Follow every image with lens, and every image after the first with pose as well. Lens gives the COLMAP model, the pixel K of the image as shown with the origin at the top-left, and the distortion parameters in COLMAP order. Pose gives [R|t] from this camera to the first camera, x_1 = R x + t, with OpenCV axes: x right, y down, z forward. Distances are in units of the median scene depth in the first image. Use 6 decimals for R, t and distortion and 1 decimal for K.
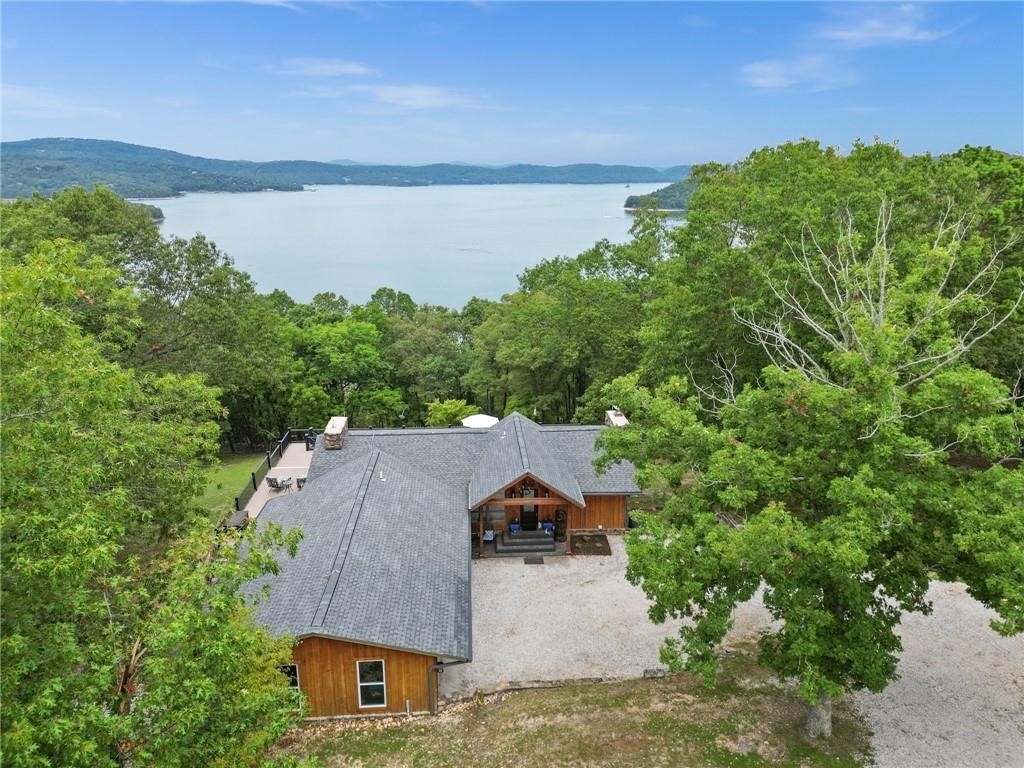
lens RADIAL K [[720.9, 0, 516.2], [0, 720.9, 383.8], [0, 0, 1]] dist [0.055012, -0.039521]
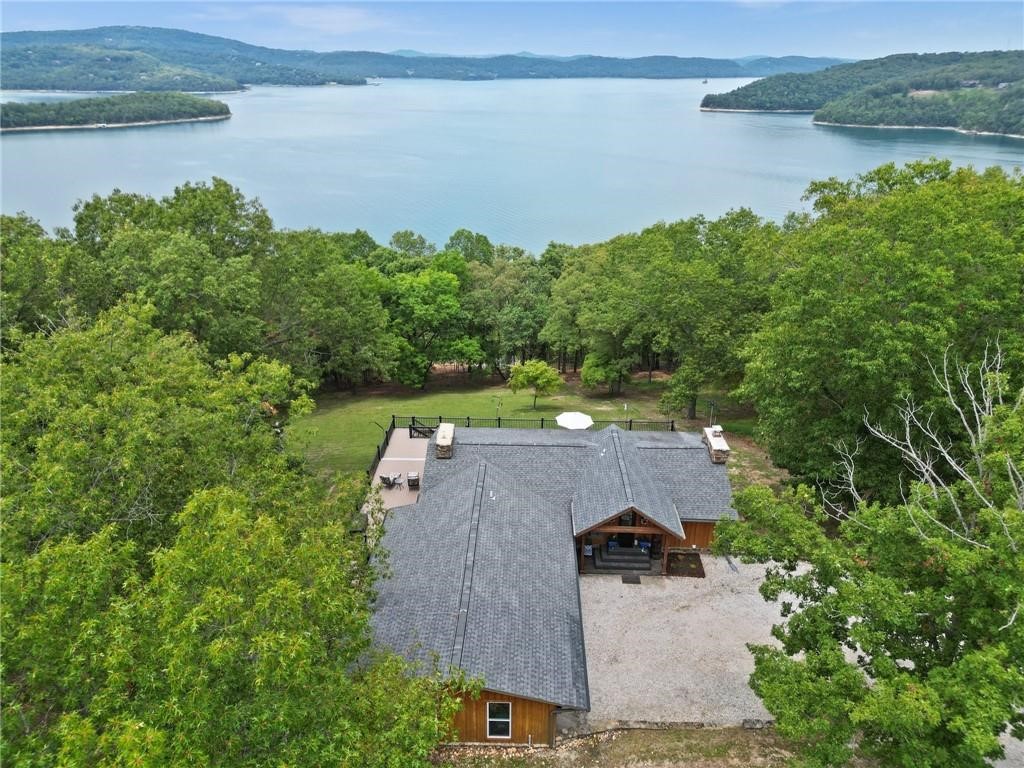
lens RADIAL K [[720.9, 0, 514.2], [0, 720.9, 383.7], [0, 0, 1]] dist [0.055012, -0.039521]
pose [[0.995947, 0.041794, -0.079638, -0.069700], [-0.031182, 0.991007, 0.130124, -0.164864], [0.084360, -0.127114, 0.988294, -0.031635]]
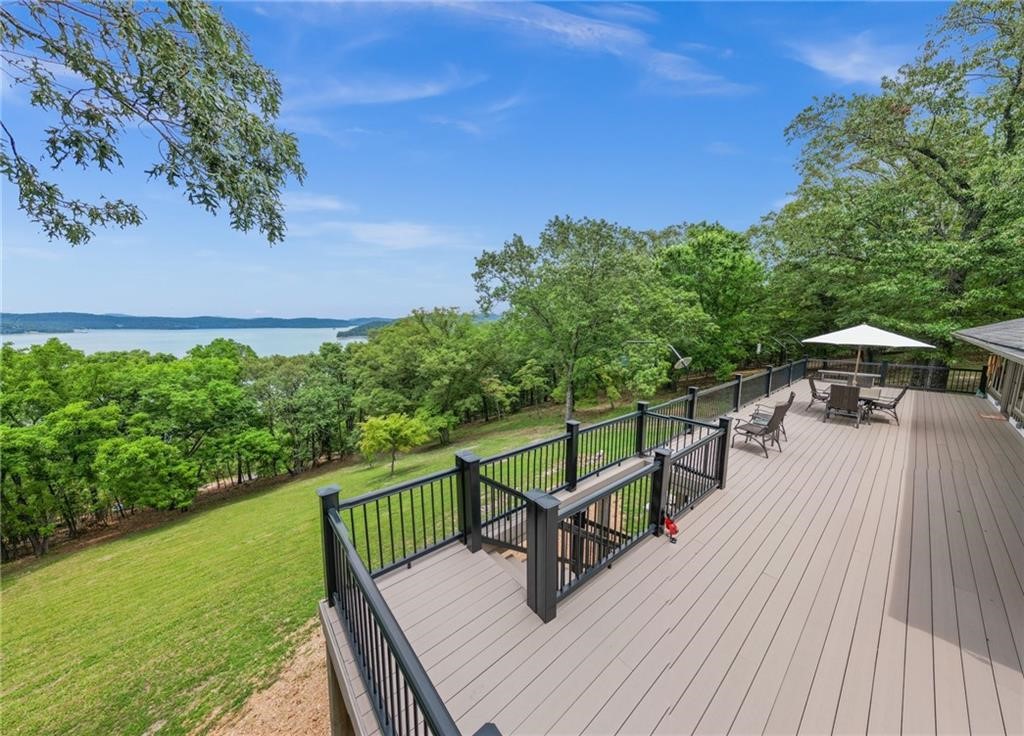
lens RADIAL K [[337.0, 0, 514.4], [0, 337.0, 367.6], [0, 0, 1]] dist [-0.000524, -0.000090]
pose [[0.801012, -0.077714, 0.593583, -0.416243], [0.165394, 0.981674, -0.094667, 0.063103], [-0.575348, 0.174004, 0.799185, 1.202302]]
